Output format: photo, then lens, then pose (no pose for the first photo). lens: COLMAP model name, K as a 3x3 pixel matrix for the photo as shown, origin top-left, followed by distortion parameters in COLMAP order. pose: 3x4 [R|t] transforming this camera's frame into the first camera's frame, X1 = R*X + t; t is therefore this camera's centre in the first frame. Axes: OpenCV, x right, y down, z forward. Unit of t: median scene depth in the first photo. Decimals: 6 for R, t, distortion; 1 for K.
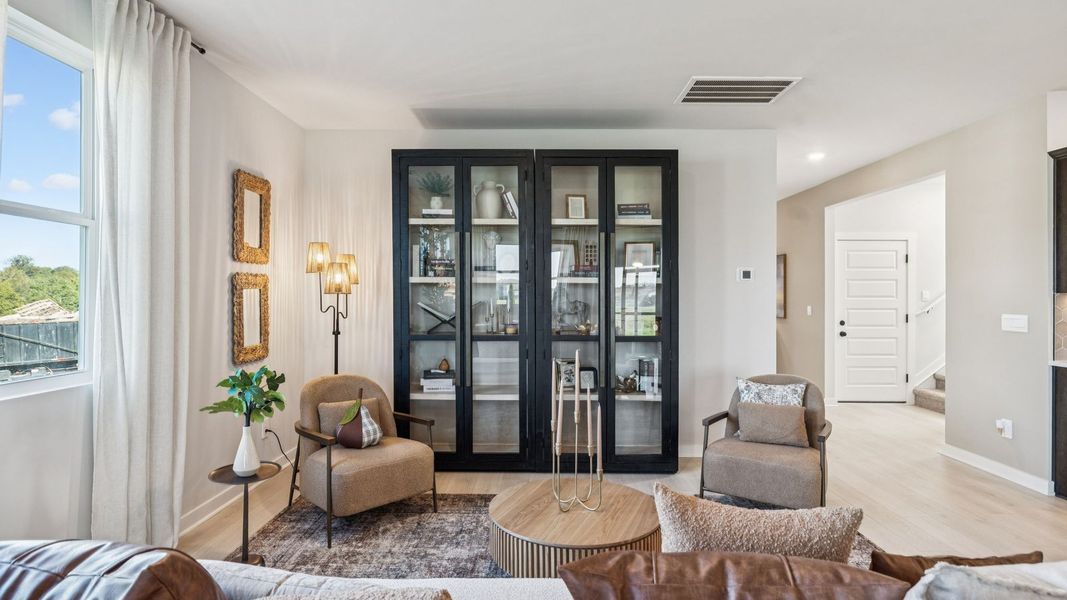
lens RADIAL K [[540.2, 0, 533.4], [0, 540.2, 295.8], [0, 0, 1]] dist [-0.001515, -0.002332]
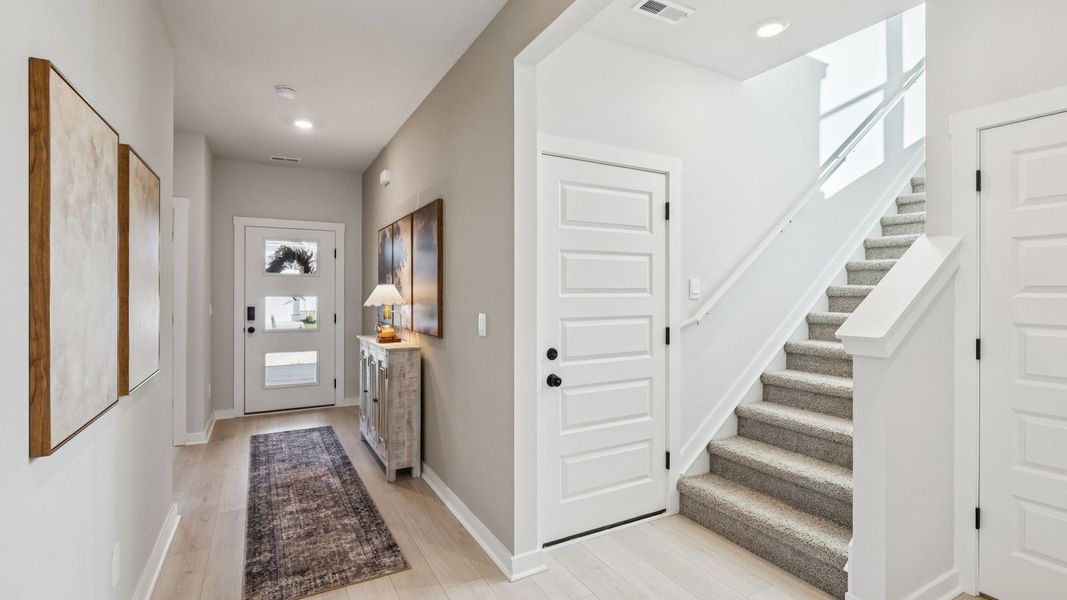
lens RADIAL K [[498.8, 0, 537.2], [0, 498.8, 296.6], [0, 0, 1]] dist [-0.004521, 0.000284]
pose [[0.869284, -0.003964, 0.494297, 0.603192], [-0.001309, 0.999946, 0.010320, 0.004416], [-0.494311, -0.009618, 0.869232, 1.087711]]
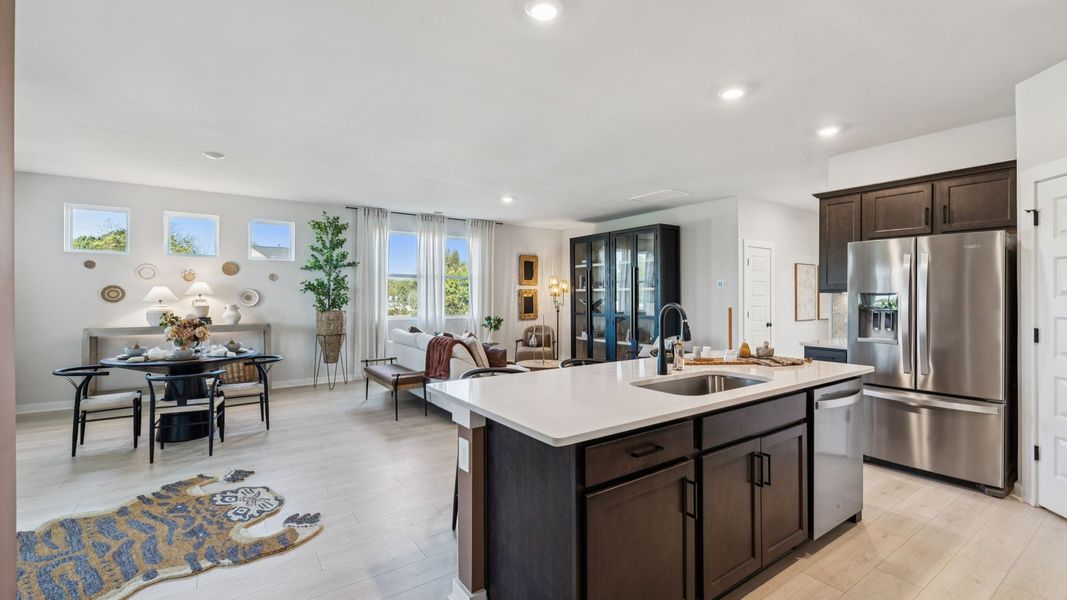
lens RADIAL K [[455.0, 0, 537.8], [0, 455.0, 294.2], [0, 0, 1]] dist [0.003598, -0.000665]
pose [[0.587651, -0.007563, -0.809080, 1.328502], [0.001081, 0.999963, -0.008562, 0.005881], [0.809114, 0.004157, 0.587637, -0.352464]]
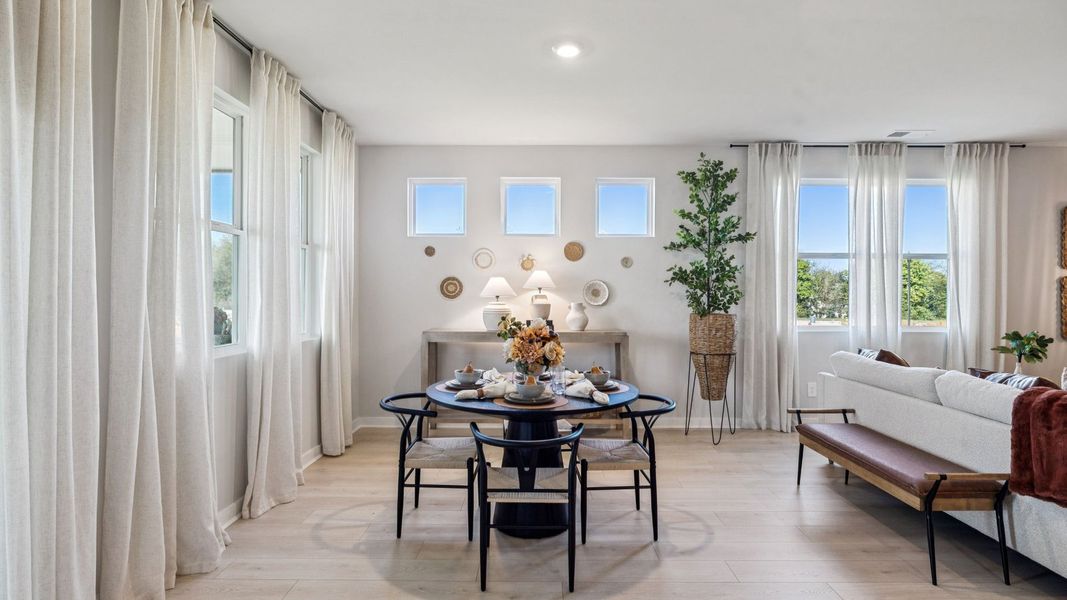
lens RADIAL K [[519.3, 0, 542.2], [0, 519.3, 295.6], [0, 0, 1]] dist [0.006134, 0.000477]
pose [[0.024727, 0.001084, -0.999694, 0.716802], [-0.001668, 0.999998, 0.001043, 0.009059], [0.999693, 0.001642, 0.024729, -0.393719]]
